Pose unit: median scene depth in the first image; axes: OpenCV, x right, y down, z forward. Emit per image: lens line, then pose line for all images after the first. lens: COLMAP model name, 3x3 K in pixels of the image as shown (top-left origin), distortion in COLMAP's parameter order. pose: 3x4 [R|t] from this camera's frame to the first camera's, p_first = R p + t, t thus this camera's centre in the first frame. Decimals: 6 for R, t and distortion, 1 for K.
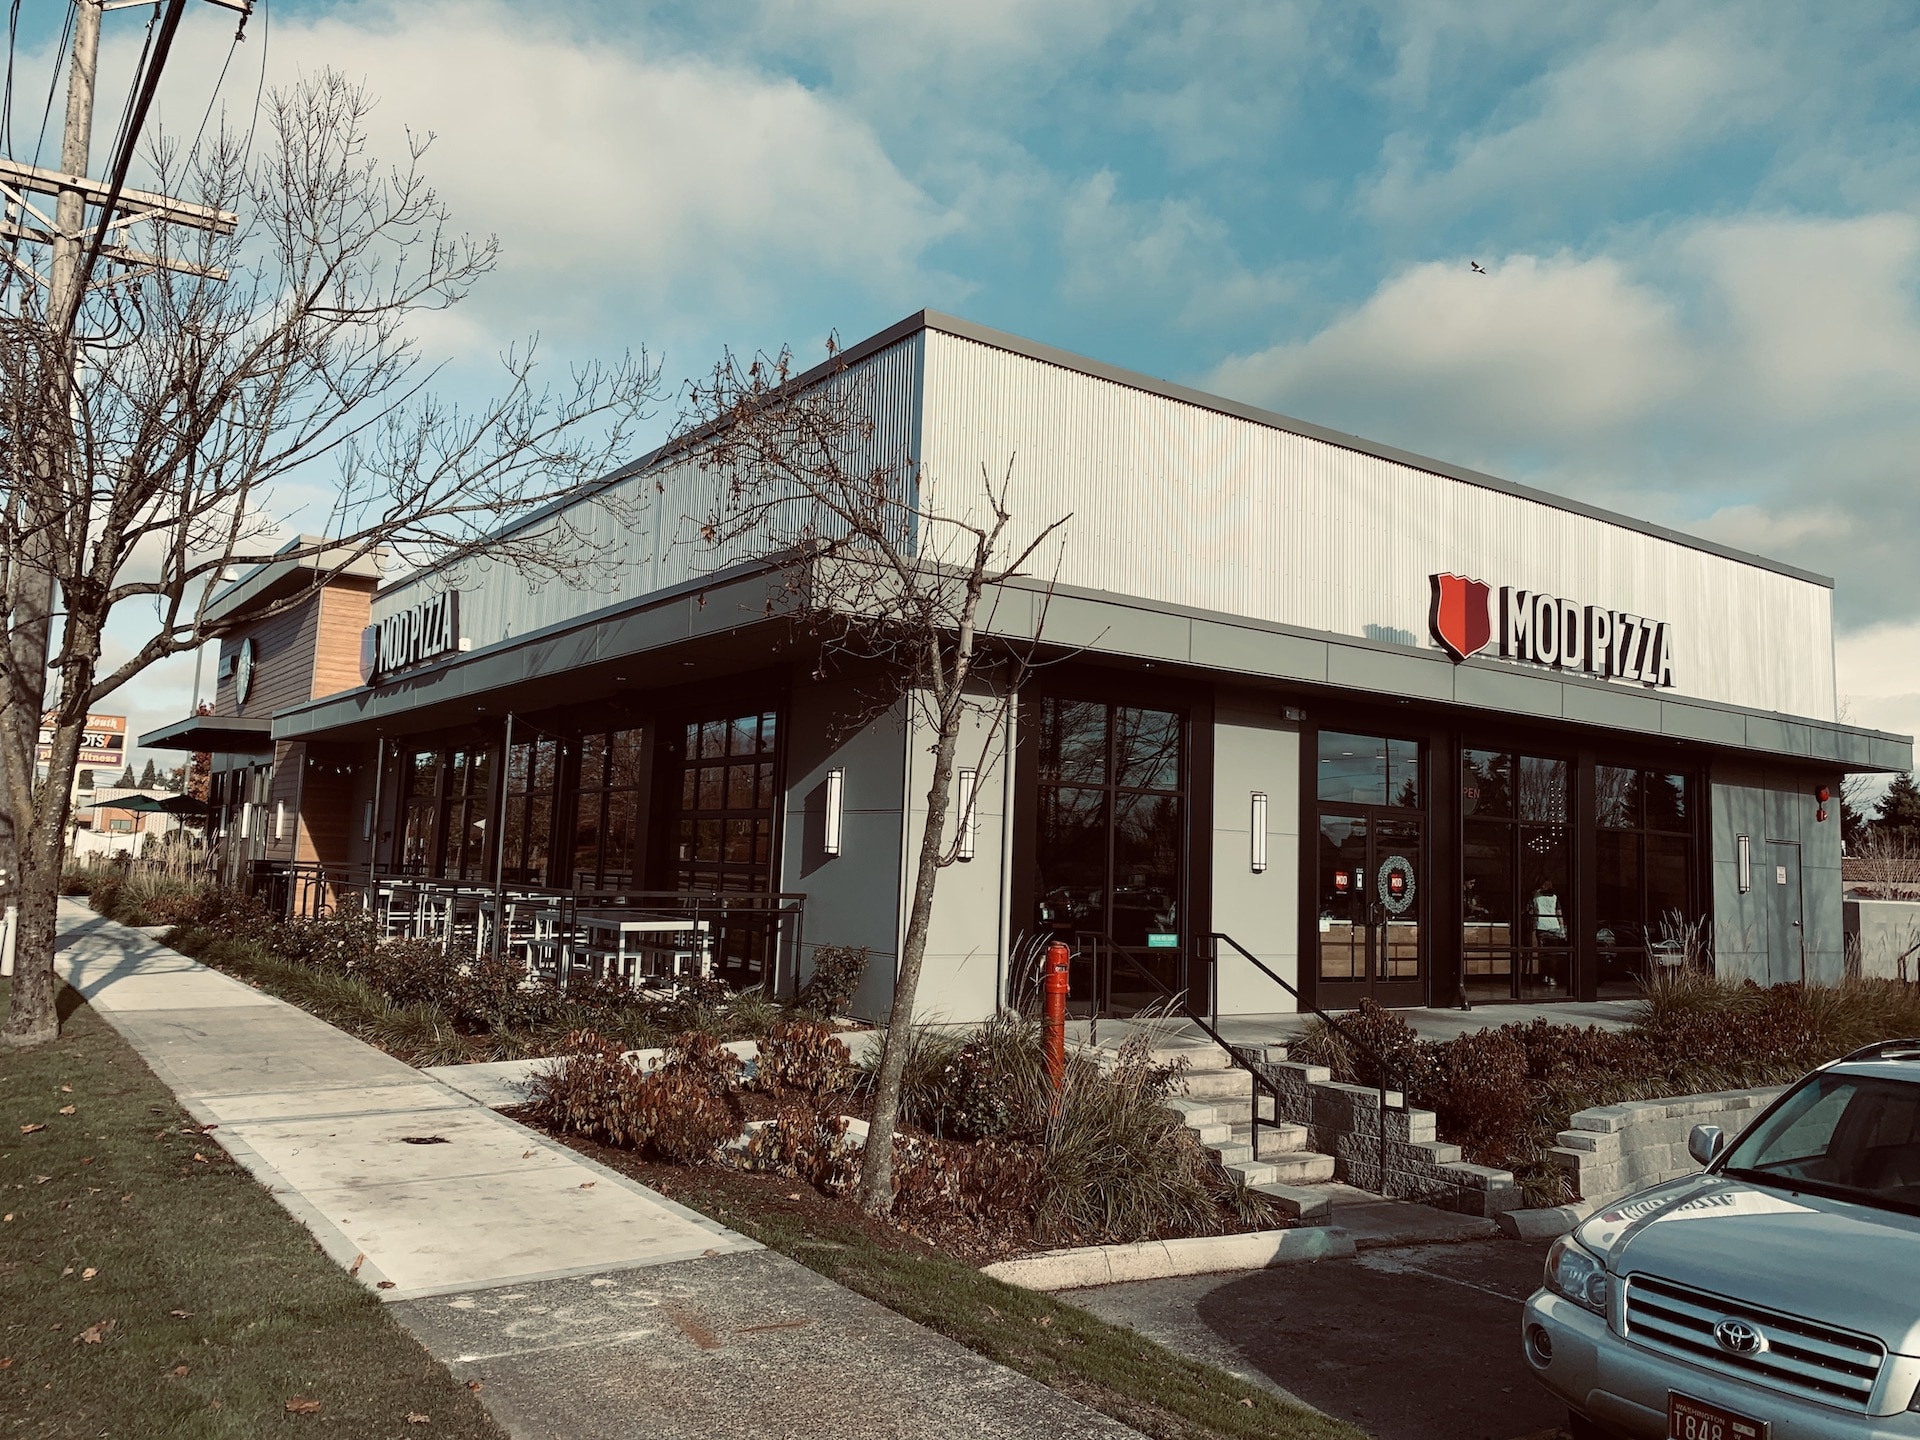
lens RADIAL K [[1458.5, 0, 949.3], [0, 1458.5, 702.0], [0, 0, 1]] dist [0.081644, -0.088039]
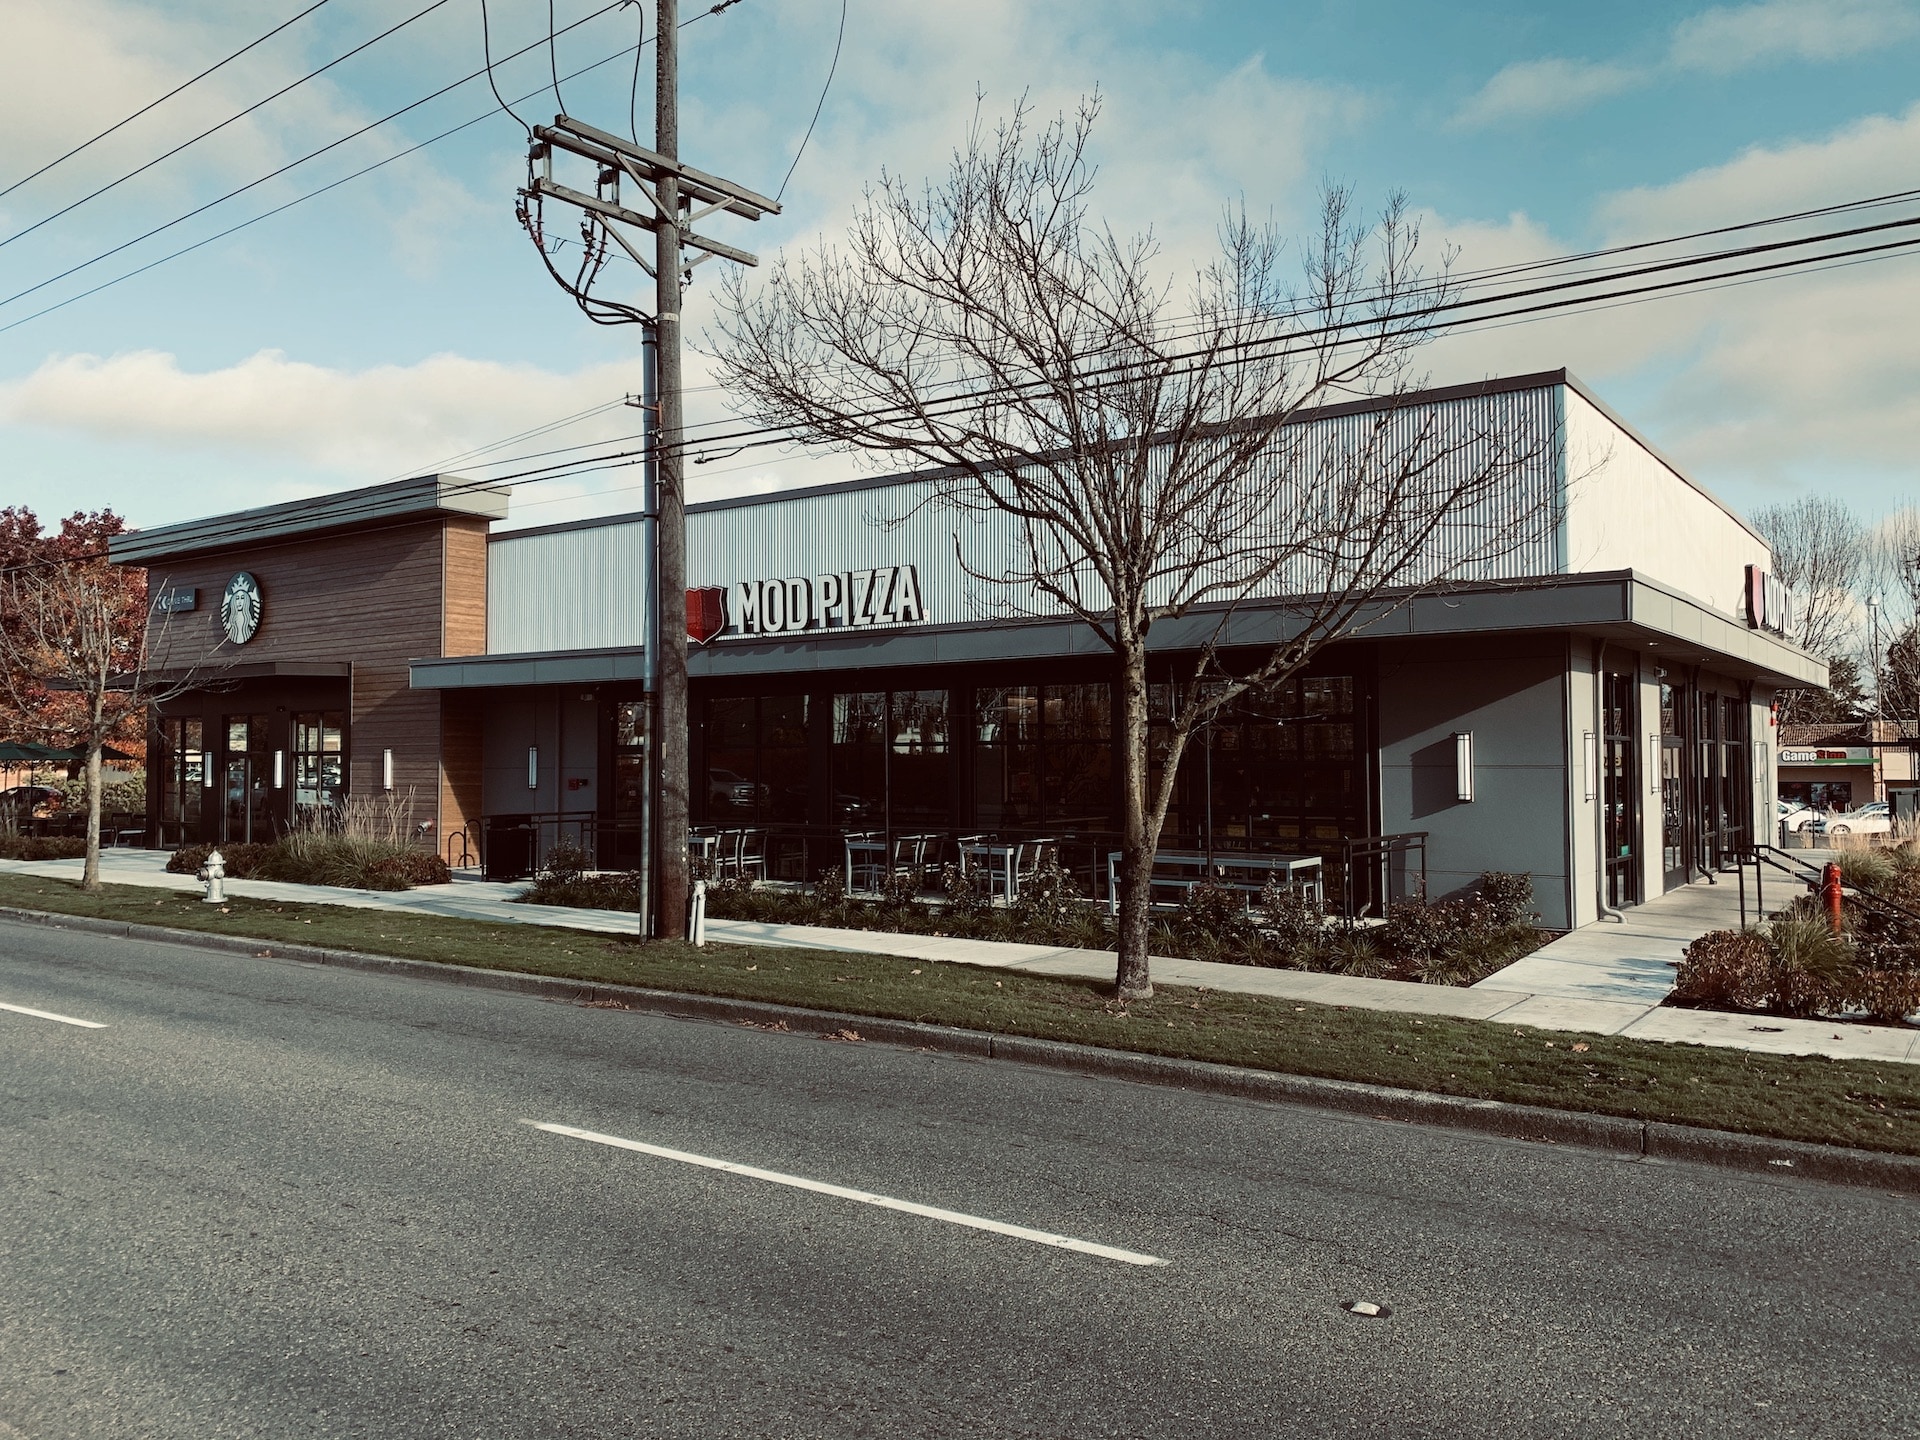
lens RADIAL K [[1445.4, 0, 960.0], [0, 1445.4, 720.0], [0, 0, 1]] dist [0.131895, -0.171996]
pose [[0.268000, -0.071797, -0.960740, 1.746640], [0.089283, 0.994779, -0.049435, 0.136607], [0.959273, -0.072529, 0.273011, 0.823860]]
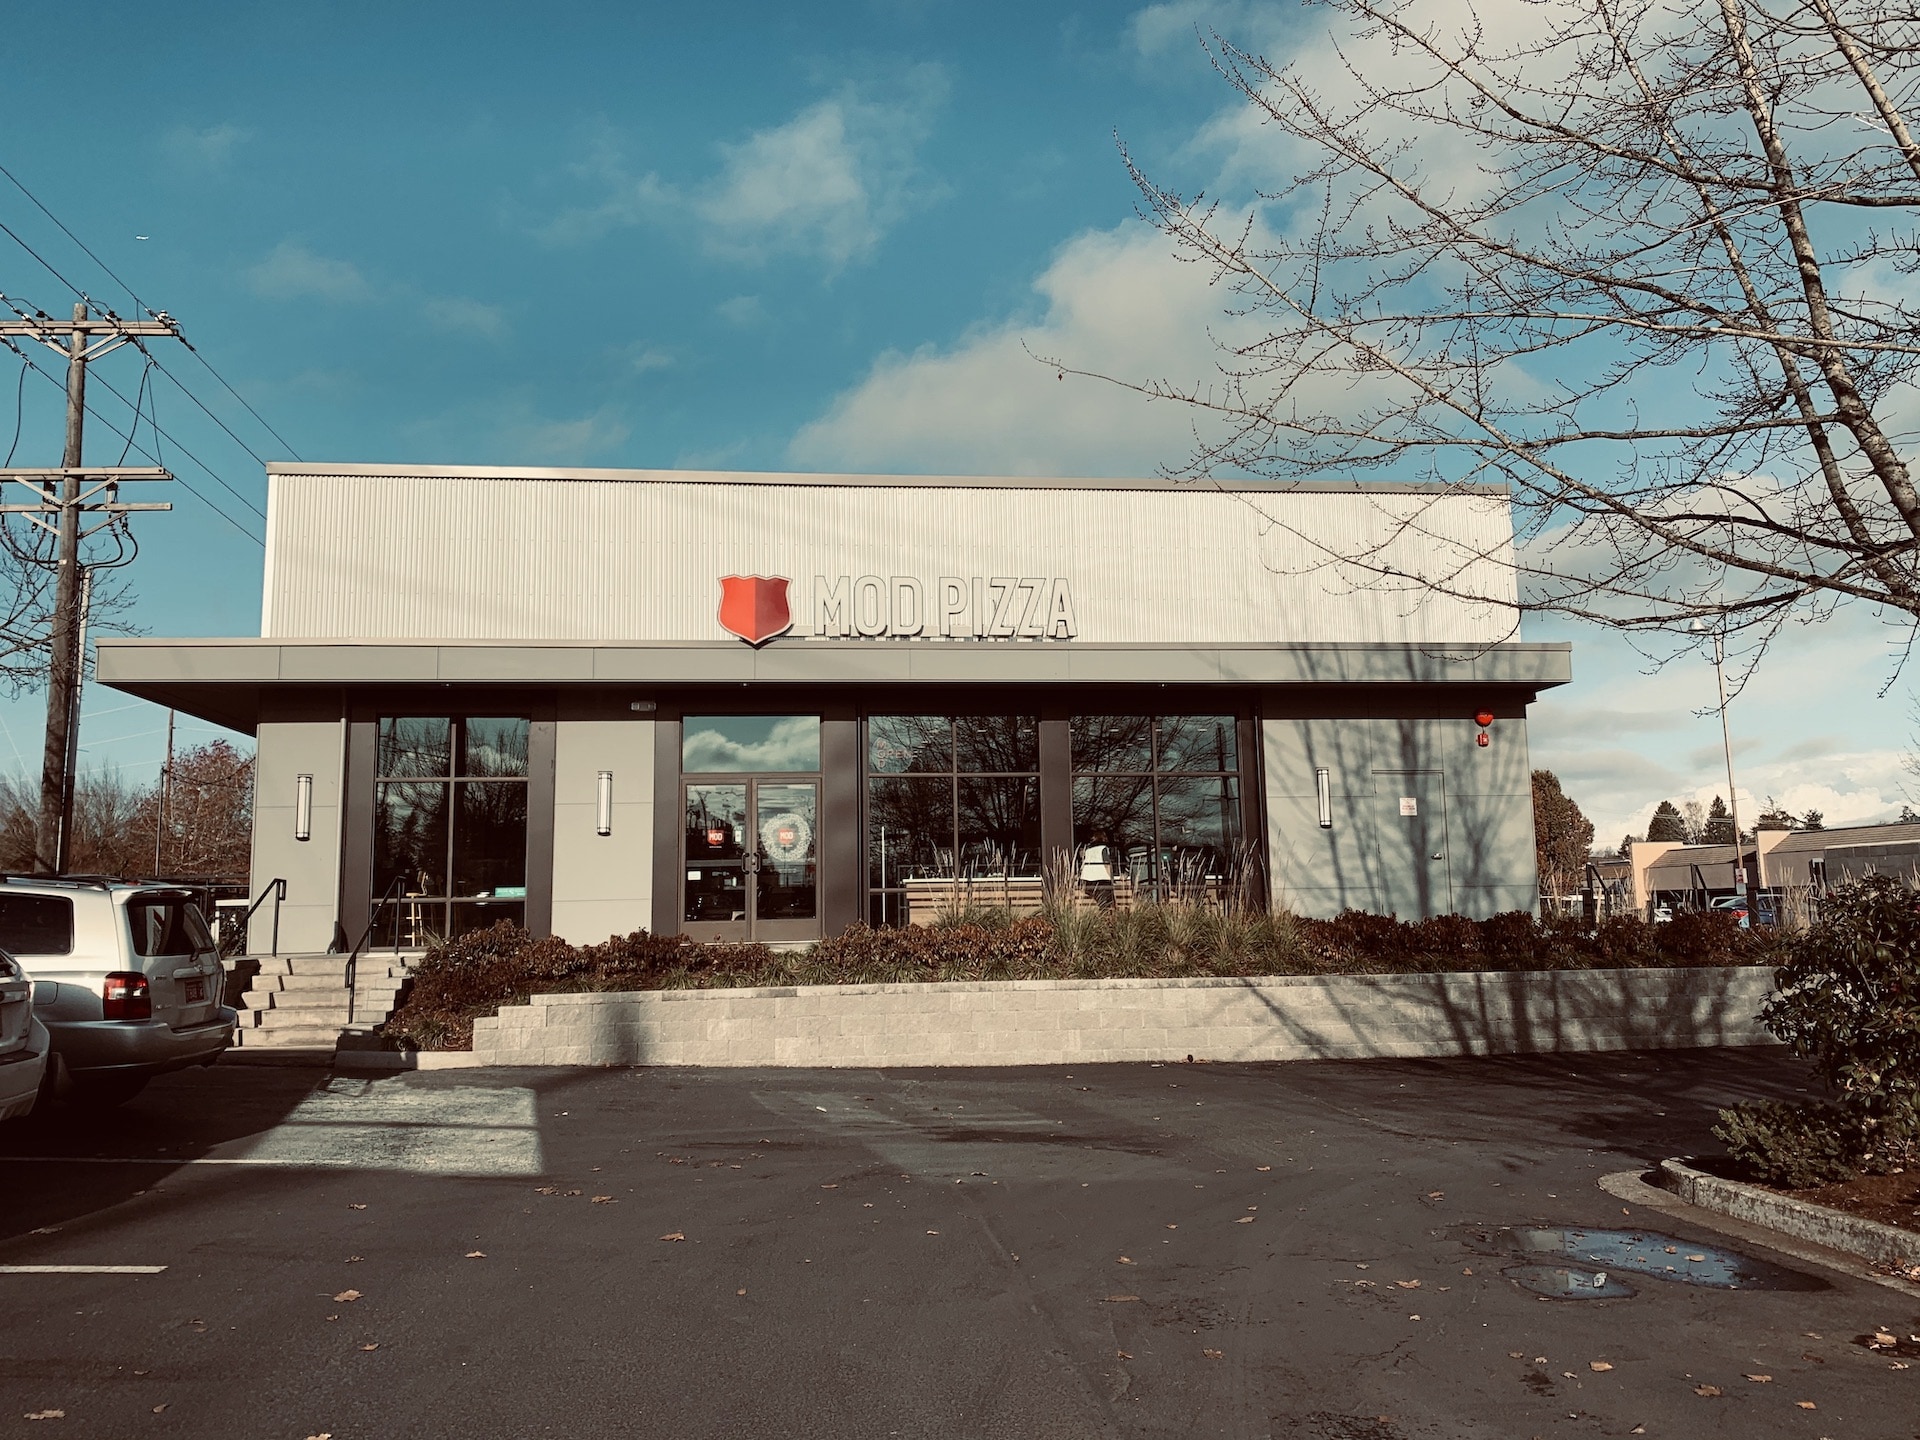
lens RADIAL K [[1445.4, 0, 960.0], [0, 1445.4, 720.0], [0, 0, 1]] dist [0.131895, -0.171996]
pose [[0.859068, -0.115566, -0.498644, 1.041843], [0.101623, 0.993294, -0.055129, 0.110814], [0.501672, -0.003314, 0.865052, 0.063291]]
